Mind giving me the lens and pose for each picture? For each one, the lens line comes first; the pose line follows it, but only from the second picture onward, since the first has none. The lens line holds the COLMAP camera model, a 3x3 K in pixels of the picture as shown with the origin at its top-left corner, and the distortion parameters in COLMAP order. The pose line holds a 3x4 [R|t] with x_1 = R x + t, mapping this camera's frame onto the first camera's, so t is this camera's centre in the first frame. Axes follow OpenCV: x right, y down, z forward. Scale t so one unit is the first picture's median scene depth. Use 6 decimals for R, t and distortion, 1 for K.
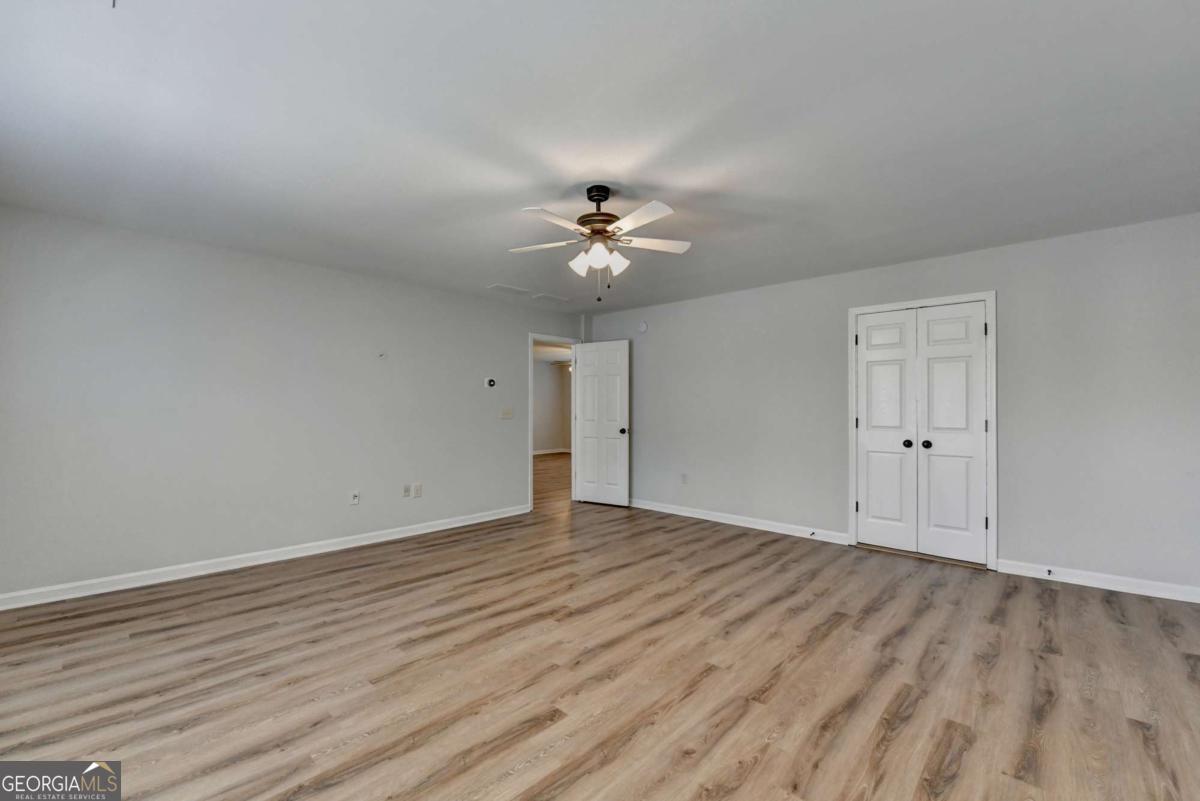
lens RADIAL K [[486.7, 0, 592.1], [0, 486.7, 409.3], [0, 0, 1]] dist [-0.012628, -0.003070]
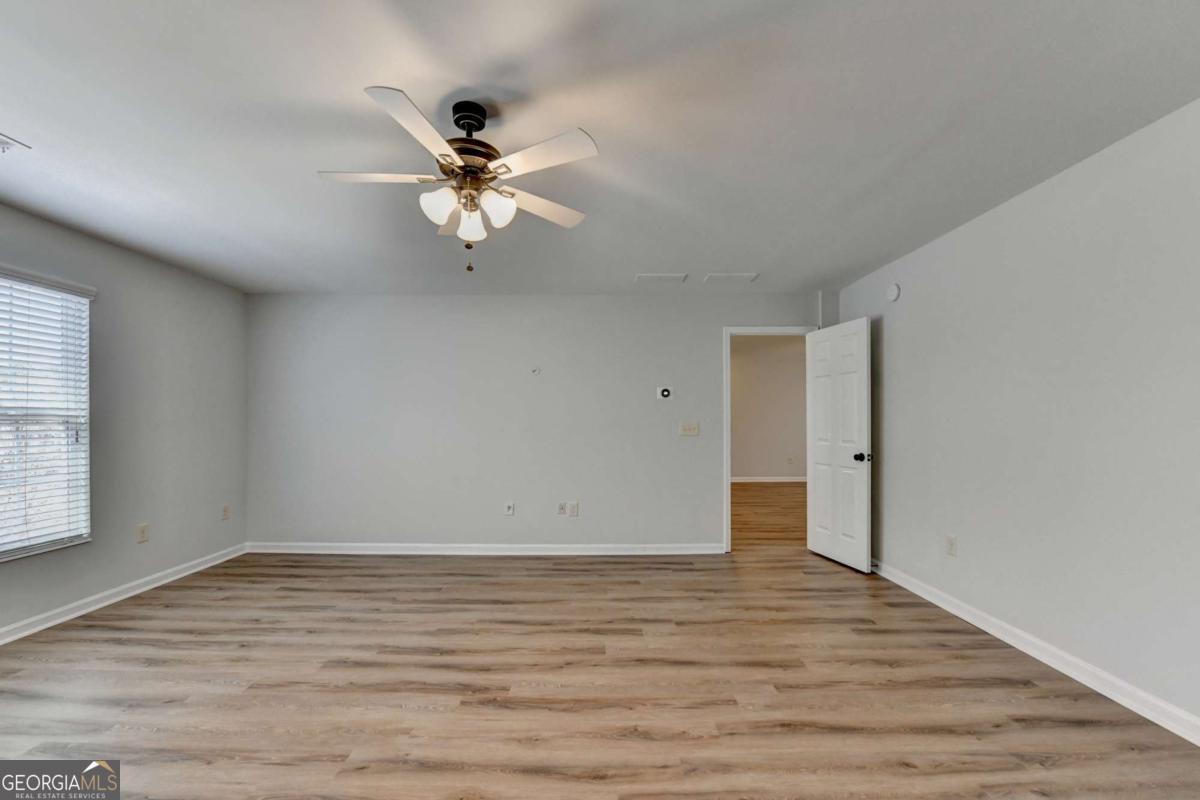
lens RADIAL K [[487.5, 0, 570.8], [0, 487.5, 429.9], [0, 0, 1]] dist [-0.018602, -0.000306]
pose [[0.688385, 0.007901, -0.725302, 0.482151], [0.003634, 0.999891, 0.014342, -0.004893], [0.725336, -0.012508, 0.688281, 0.486324]]
